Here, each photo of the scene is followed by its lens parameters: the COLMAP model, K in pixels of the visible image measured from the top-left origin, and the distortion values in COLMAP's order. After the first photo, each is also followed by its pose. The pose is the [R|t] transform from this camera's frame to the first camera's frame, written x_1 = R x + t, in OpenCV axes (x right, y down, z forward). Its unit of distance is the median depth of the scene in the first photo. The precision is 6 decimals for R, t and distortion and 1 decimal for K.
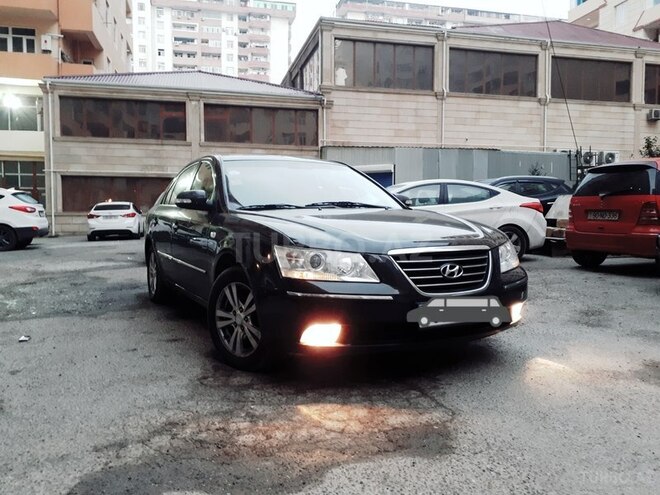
lens RADIAL K [[516.6, 0, 331.0], [0, 516.6, 246.8], [0, 0, 1]] dist [-0.001156, 0.003916]
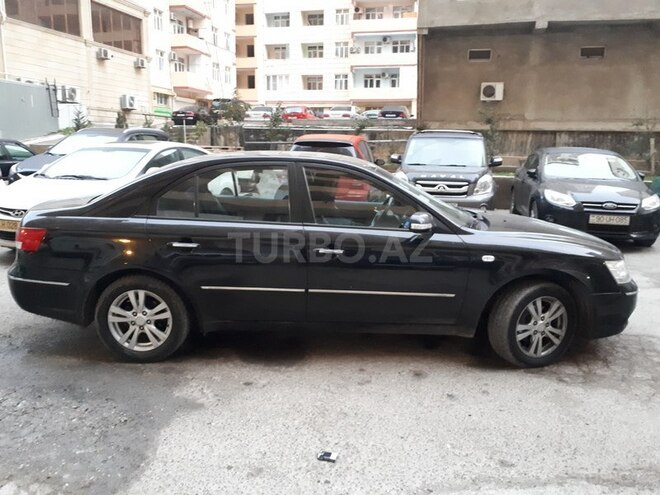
lens RADIAL K [[516.6, 0, 331.0], [0, 516.6, 249.1], [0, 0, 1]] dist [-0.001156, 0.003916]
pose [[0.499645, -0.161640, 0.851016, -1.346384], [0.040672, 0.985730, 0.163348, -0.239109], [-0.865275, -0.047003, 0.499089, 0.800885]]
